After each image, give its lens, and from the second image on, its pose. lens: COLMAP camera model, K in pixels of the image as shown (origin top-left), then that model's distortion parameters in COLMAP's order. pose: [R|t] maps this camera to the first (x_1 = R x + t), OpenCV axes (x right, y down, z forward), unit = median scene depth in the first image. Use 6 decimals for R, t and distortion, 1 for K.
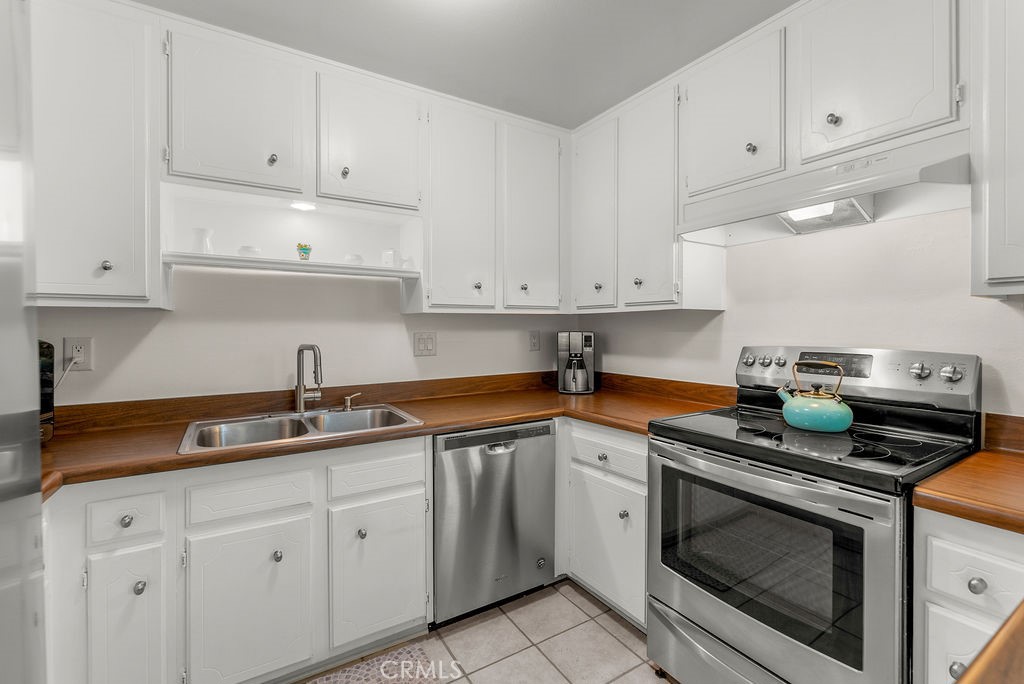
lens RADIAL K [[455.0, 0, 516.0], [0, 455.0, 329.1], [0, 0, 1]] dist [-0.000034, -0.000032]
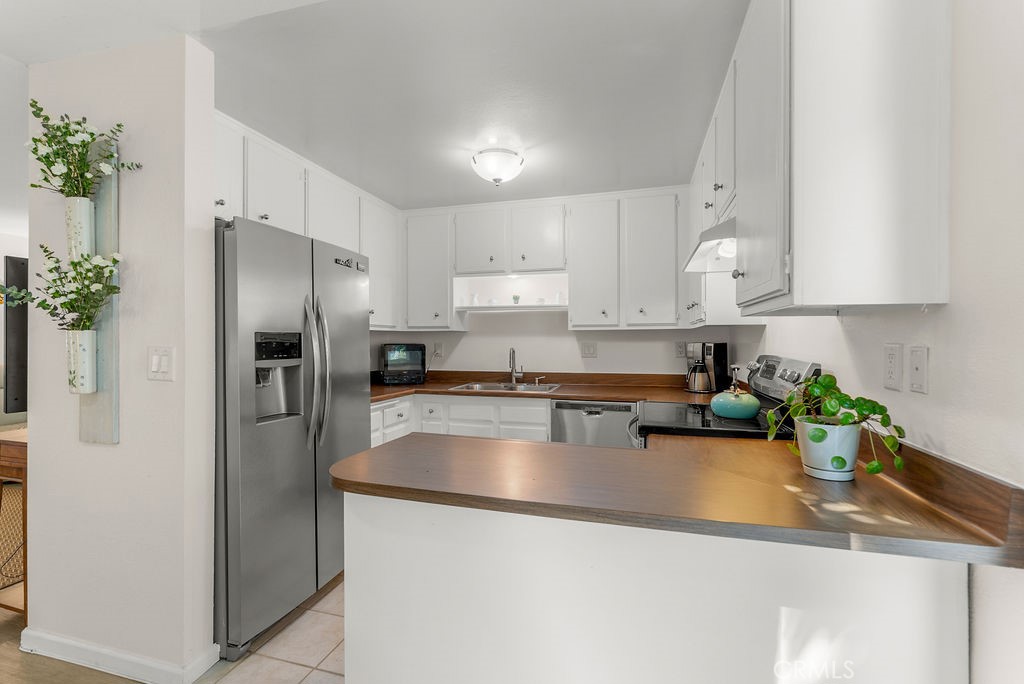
lens RADIAL K [[452.0, 0, 512.0], [0, 452.0, 342.0], [0, 0, 1]] dist [-0.000737, -0.000049]
pose [[0.660553, 0.002918, -0.750774, 0.934074], [-0.002878, 0.999995, 0.001355, 0.005052], [0.750774, 0.001265, 0.660558, -0.258156]]
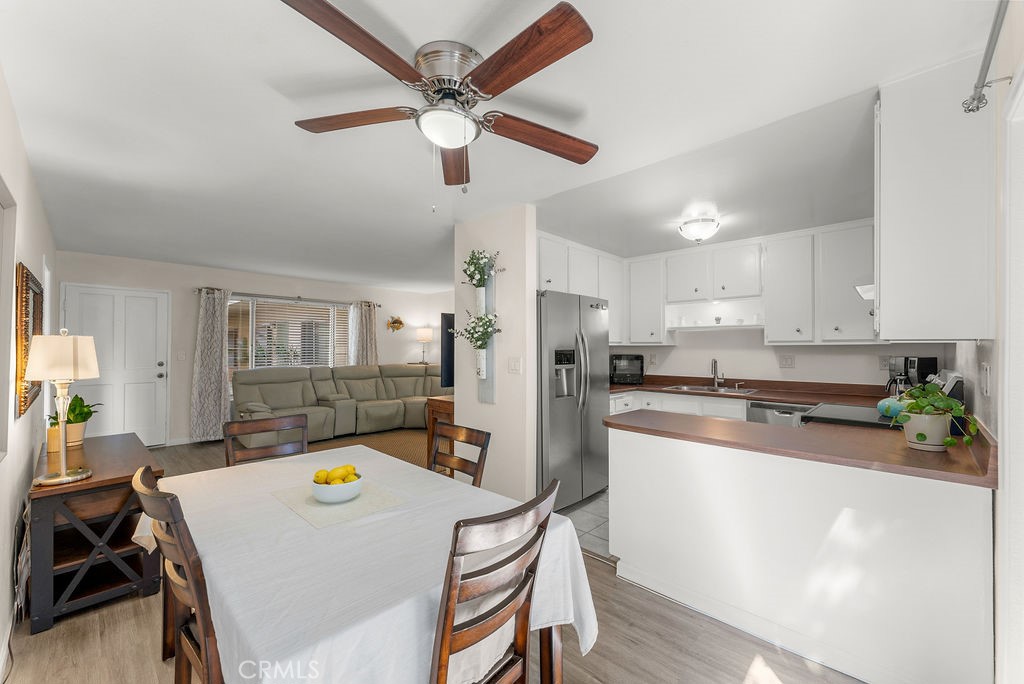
lens RADIAL K [[412.5, 0, 511.6], [0, 412.5, 343.8], [0, 0, 1]] dist [0.000563, 0.000176]
pose [[0.236549, -0.009688, -0.971571, 1.376395], [-0.005721, 0.999919, -0.011364, -0.015896], [0.971603, 0.008247, 0.236475, -0.564536]]
